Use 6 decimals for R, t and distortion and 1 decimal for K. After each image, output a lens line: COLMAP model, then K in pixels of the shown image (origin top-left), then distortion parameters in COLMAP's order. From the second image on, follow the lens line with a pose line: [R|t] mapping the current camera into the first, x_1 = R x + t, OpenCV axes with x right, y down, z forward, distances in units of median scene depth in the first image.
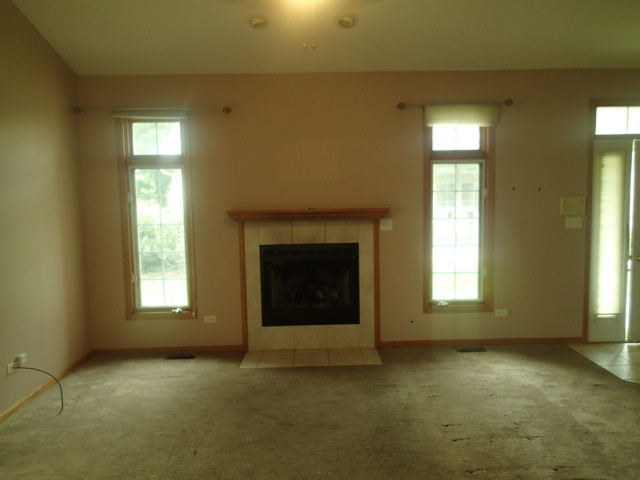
lens RADIAL K [[471.2, 0, 316.3], [0, 471.2, 240.6], [0, 0, 1]] dist [0.020384, 0.000502]
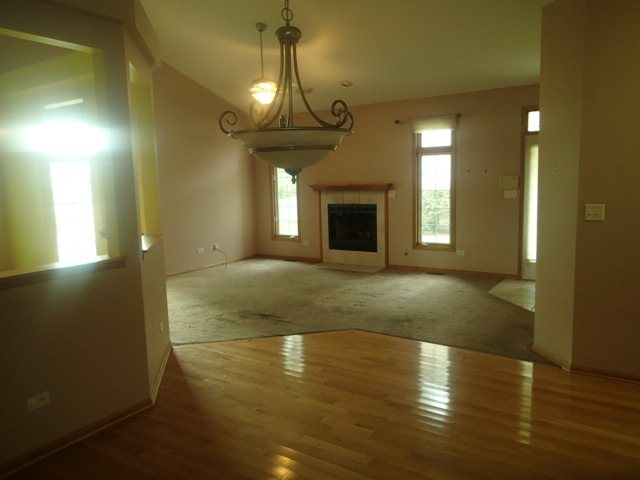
lens RADIAL K [[471.2, 0, 323.2], [0, 471.2, 240.1], [0, 0, 1]] dist [0.020384, 0.000502]
pose [[0.824420, 0.069776, -0.561660, 0.892525], [-0.035002, 0.996758, 0.072451, 0.017140], [0.564895, -0.040071, 0.824190, -0.510160]]
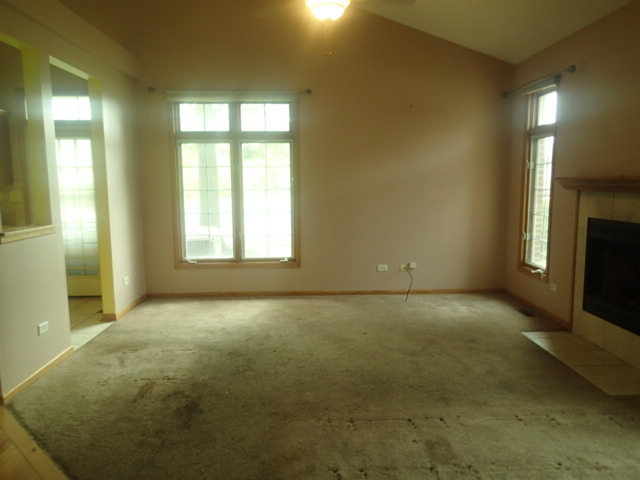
lens RADIAL K [[471.2, 0, 321.9], [0, 471.2, 239.8], [0, 0, 1]] dist [0.020384, 0.000502]
pose [[0.011101, 0.146260, -0.989184, 0.749676], [-0.069641, 0.986956, 0.145149, -0.042739], [0.997510, 0.067276, 0.021142, 0.490885]]
